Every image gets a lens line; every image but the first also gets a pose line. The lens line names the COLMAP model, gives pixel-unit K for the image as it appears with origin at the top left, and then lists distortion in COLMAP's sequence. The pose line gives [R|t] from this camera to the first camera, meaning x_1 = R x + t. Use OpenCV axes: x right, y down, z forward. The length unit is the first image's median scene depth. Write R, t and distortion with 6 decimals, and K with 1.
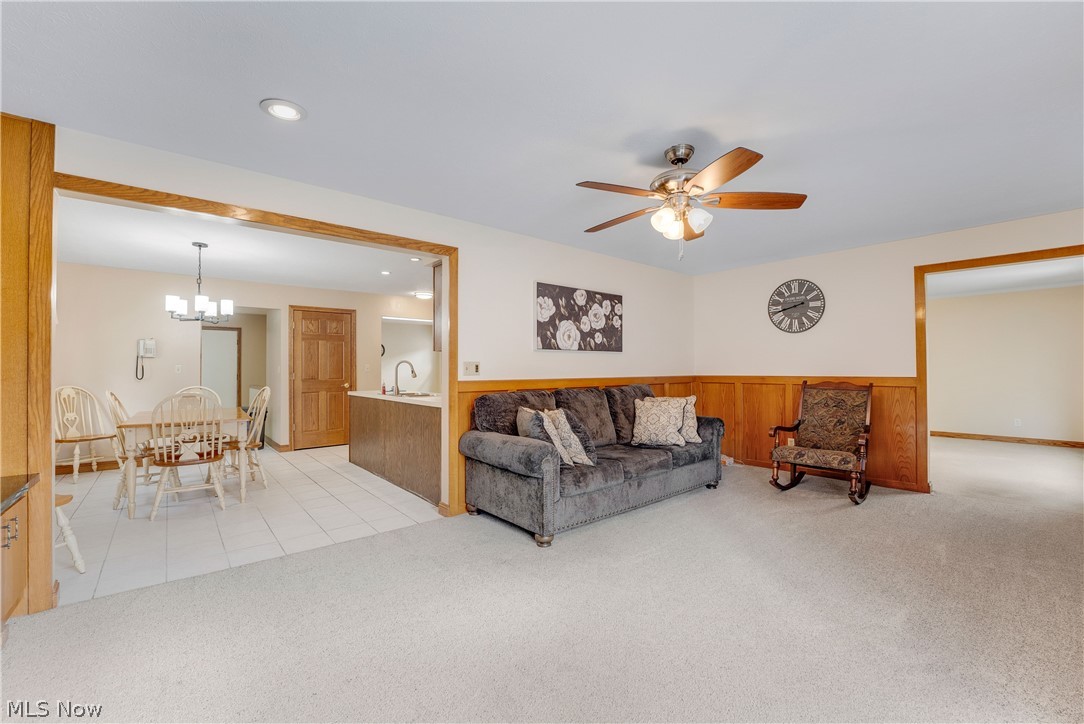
lens RADIAL K [[454.3, 0, 539.4], [0, 454.3, 364.8], [0, 0, 1]] dist [-0.018594, 0.000201]
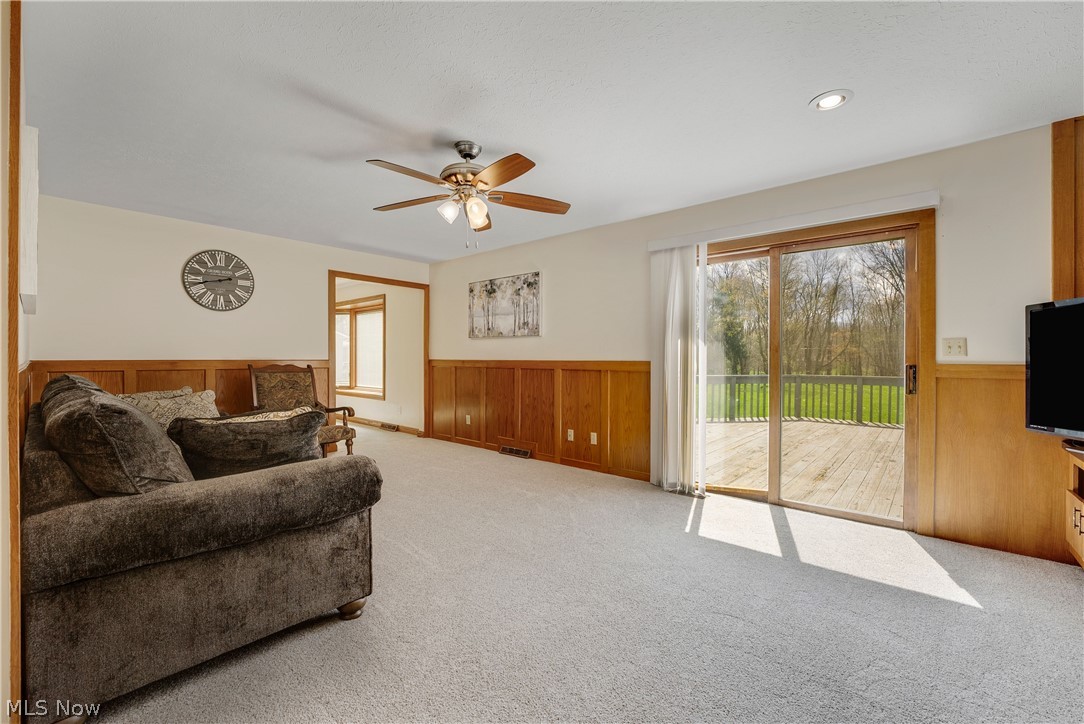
lens RADIAL K [[454.3, 0, 551.3], [0, 454.3, 361.6], [0, 0, 1]] dist [-0.018594, 0.000201]
pose [[-0.157136, -0.007154, 0.987551, -0.413566], [-0.009794, 0.999936, 0.005685, 0.017410], [-0.987528, -0.008779, -0.157196, 0.506934]]
